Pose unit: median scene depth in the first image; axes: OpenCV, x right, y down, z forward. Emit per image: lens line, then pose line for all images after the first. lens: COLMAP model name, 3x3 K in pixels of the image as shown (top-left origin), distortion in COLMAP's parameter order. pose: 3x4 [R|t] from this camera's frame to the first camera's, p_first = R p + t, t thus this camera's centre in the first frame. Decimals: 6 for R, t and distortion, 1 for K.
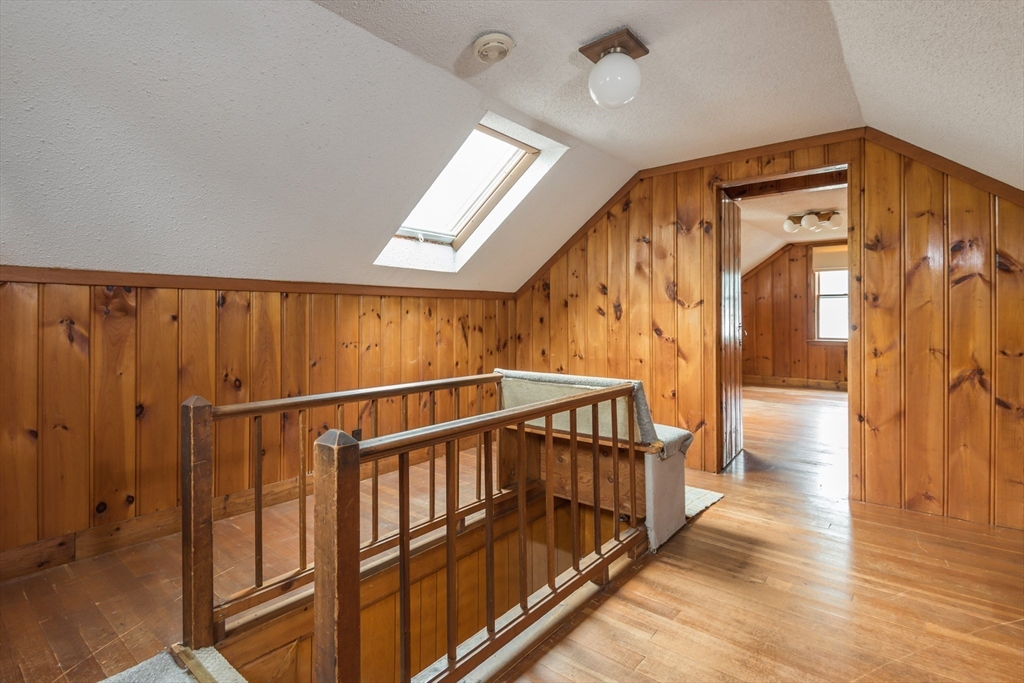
lens RADIAL K [[505.5, 0, 485.2], [0, 505.5, 316.6], [0, 0, 1]] dist [0.012282, -0.007537]
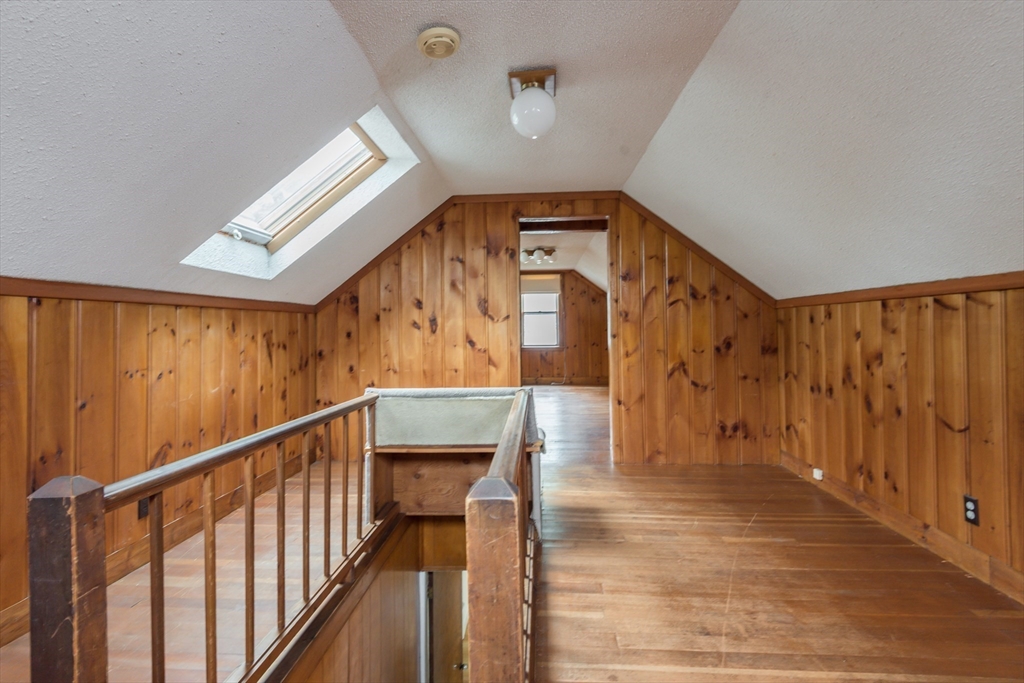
lens RADIAL K [[474.9, 0, 510.9], [0, 474.9, 322.3], [0, 0, 1]] dist [0.025135, -0.003934]
pose [[0.803623, -0.000316, 0.595138, -0.244396], [0.010583, 0.999849, -0.013760, -0.001464], [-0.595044, 0.017356, 0.803506, 0.134311]]
